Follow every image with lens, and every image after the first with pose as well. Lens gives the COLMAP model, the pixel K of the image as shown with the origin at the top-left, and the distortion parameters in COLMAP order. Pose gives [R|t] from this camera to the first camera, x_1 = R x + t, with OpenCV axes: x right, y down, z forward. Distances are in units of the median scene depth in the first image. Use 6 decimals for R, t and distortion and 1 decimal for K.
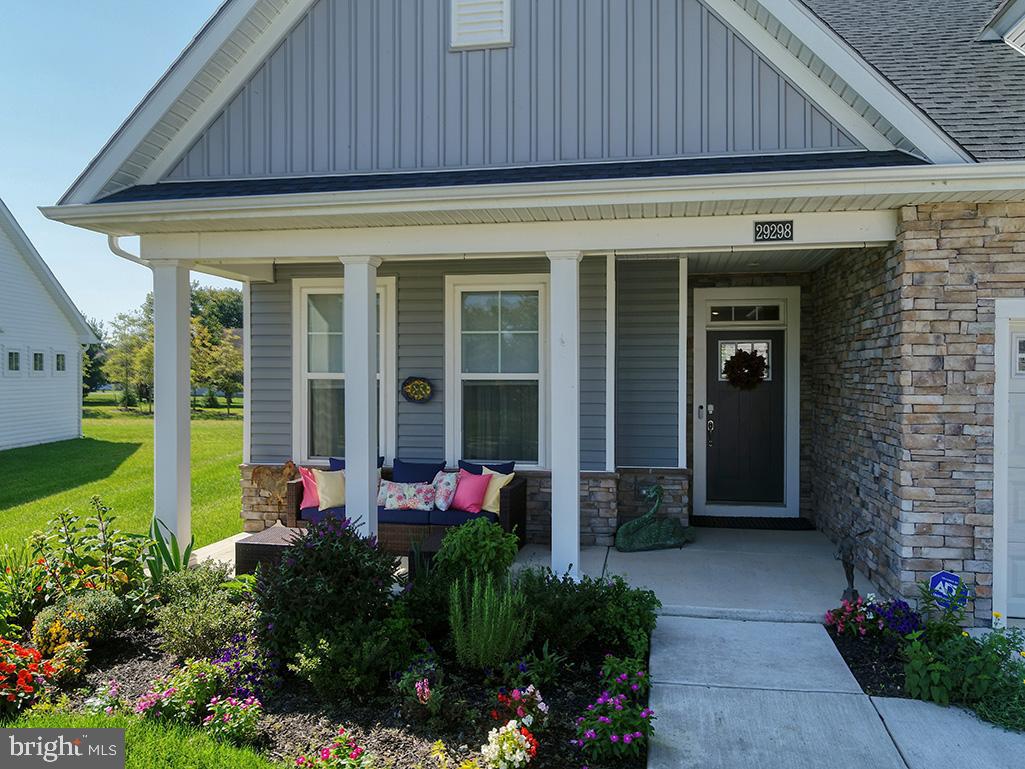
lens RADIAL K [[808.6, 0, 529.8], [0, 808.6, 384.9], [0, 0, 1]] dist [0.002403, -0.002781]
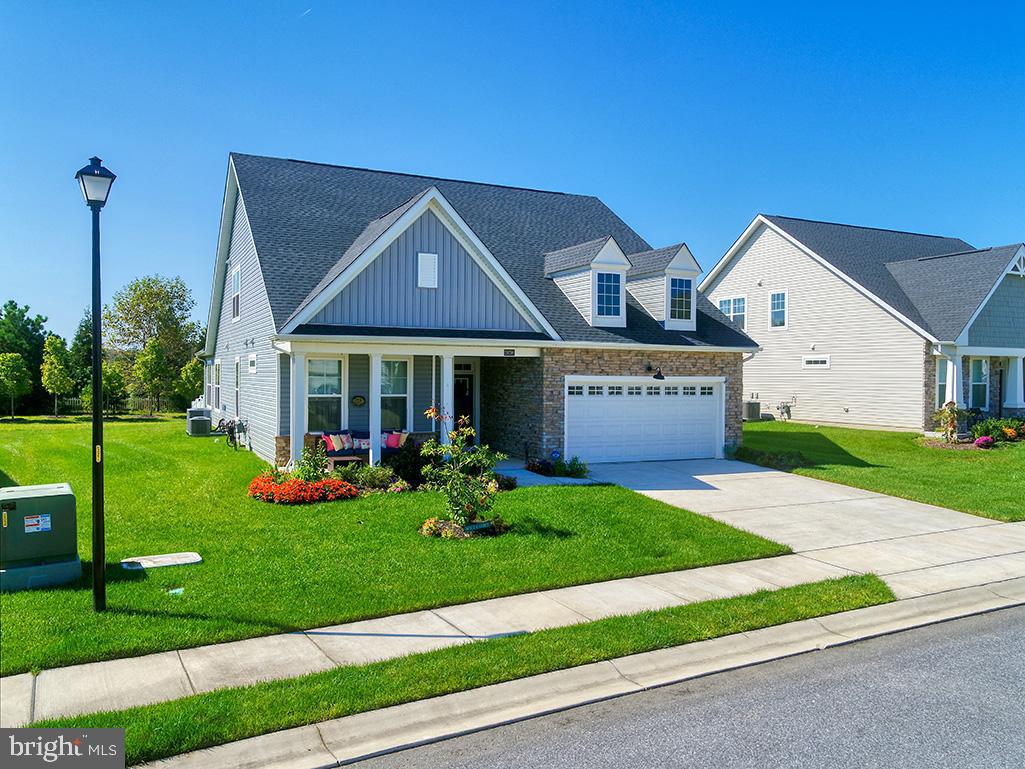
lens RADIAL K [[711.3, 0, 509.6], [0, 711.3, 358.5], [0, 0, 1]] dist [0.115749, -0.000246]
pose [[0.821839, 0.016521, 0.569480, -1.093865], [-0.003779, 0.999716, -0.023549, -0.079586], [-0.569707, 0.017201, 0.821668, -1.120670]]
